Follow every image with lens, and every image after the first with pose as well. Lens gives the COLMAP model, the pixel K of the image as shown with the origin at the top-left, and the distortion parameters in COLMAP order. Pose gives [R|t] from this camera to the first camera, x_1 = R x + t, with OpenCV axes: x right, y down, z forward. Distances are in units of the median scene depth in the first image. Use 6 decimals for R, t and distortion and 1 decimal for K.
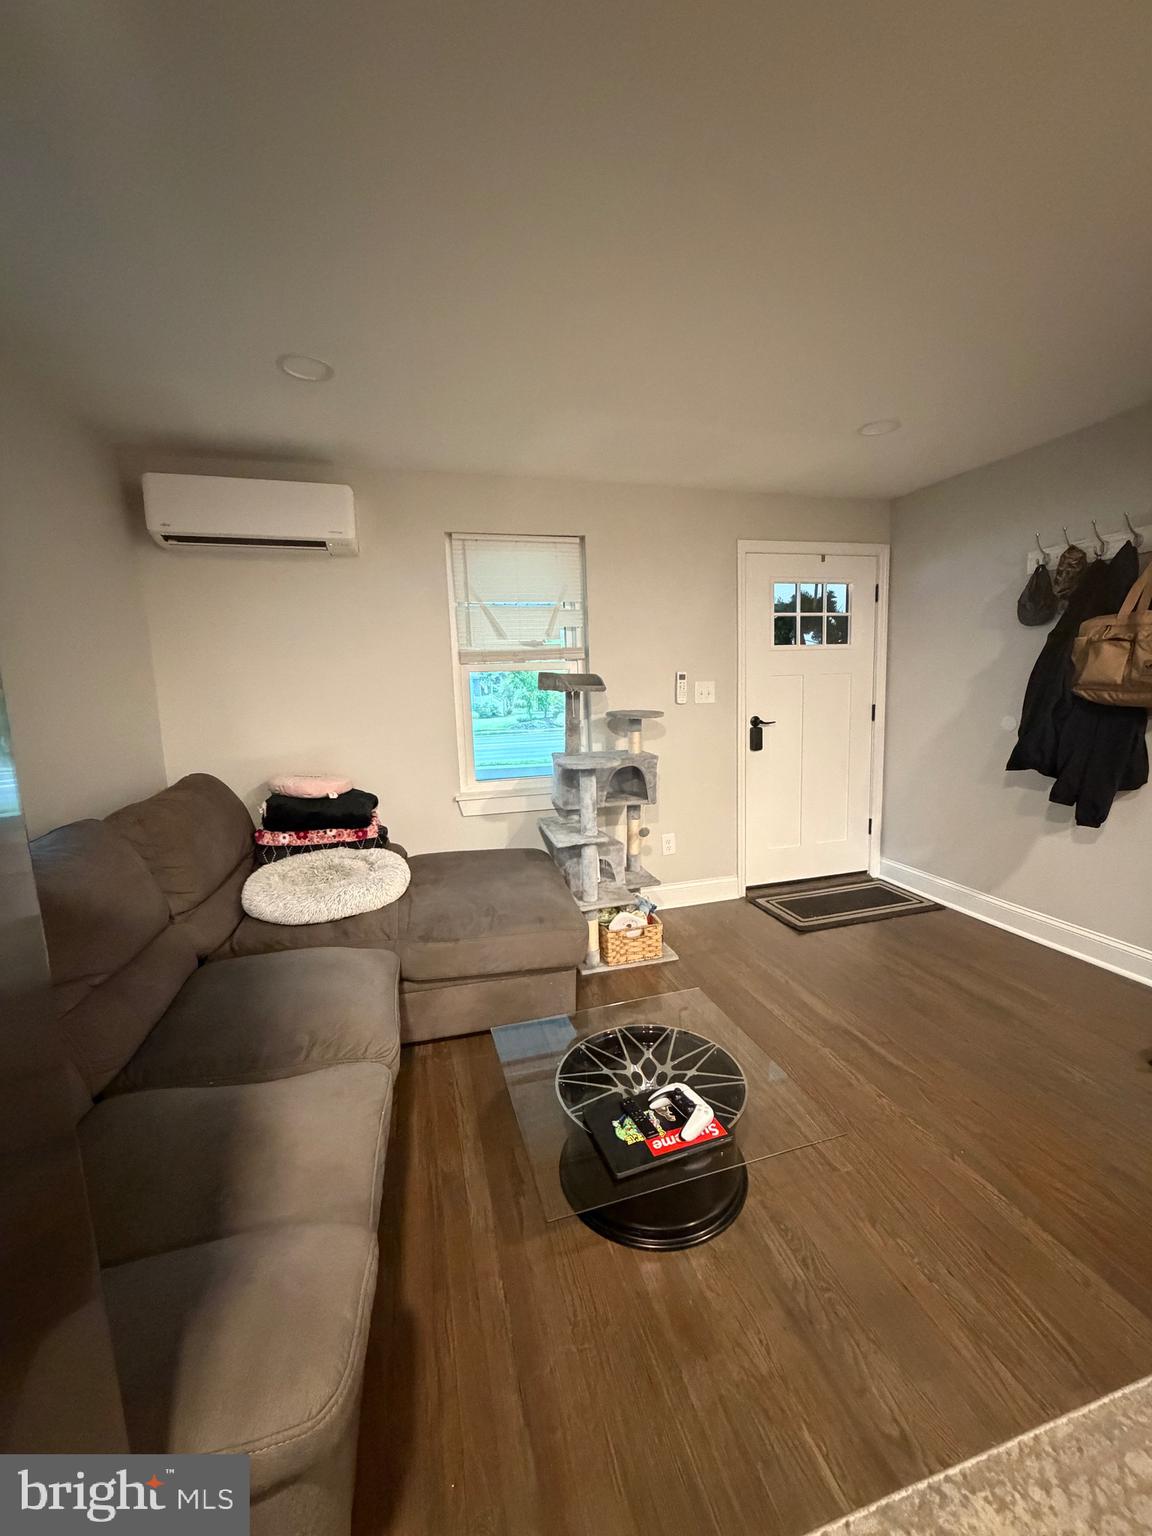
lens RADIAL K [[609.5, 0, 578.4], [0, 609.5, 761.7], [0, 0, 1]] dist [-0.006929, 0.003429]
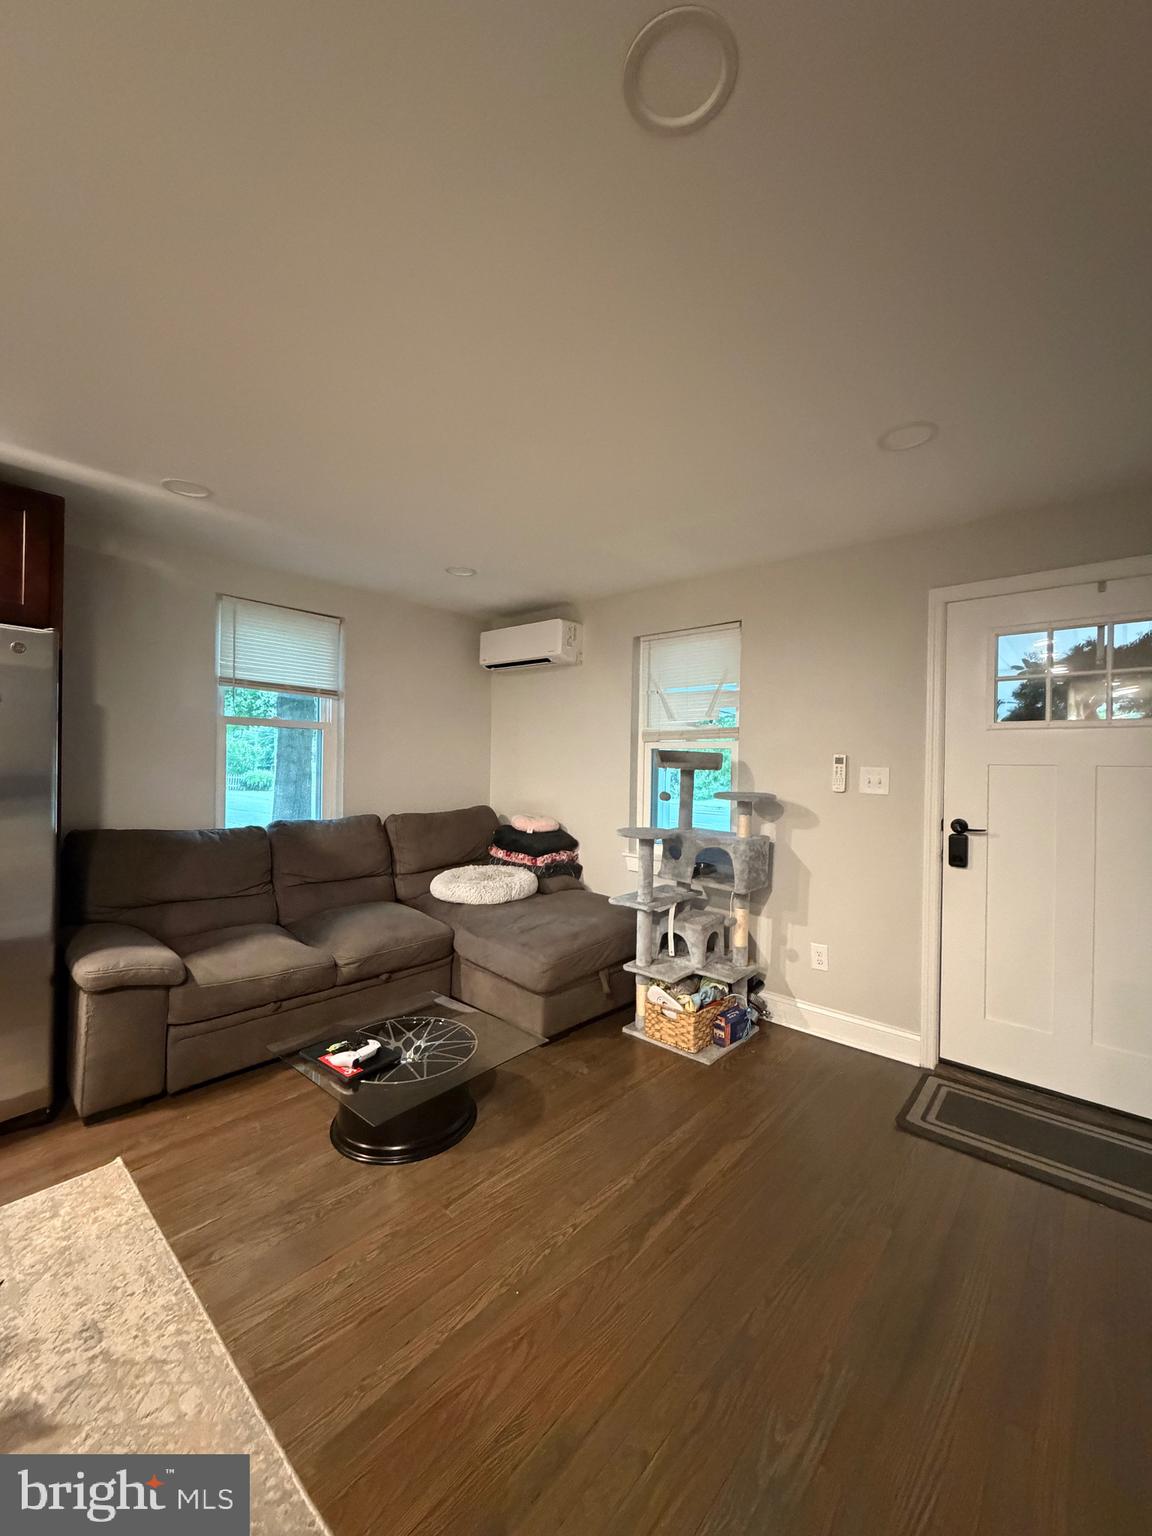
lens RADIAL K [[609.5, 0, 578.4], [0, 609.5, 761.7], [0, 0, 1]] dist [-0.006929, 0.003429]
pose [[0.539518, 0.041891, -0.840931, 0.826226], [-0.144218, 0.988599, -0.043280, -0.058129], [0.829531, 0.144628, 0.539409, 0.288048]]
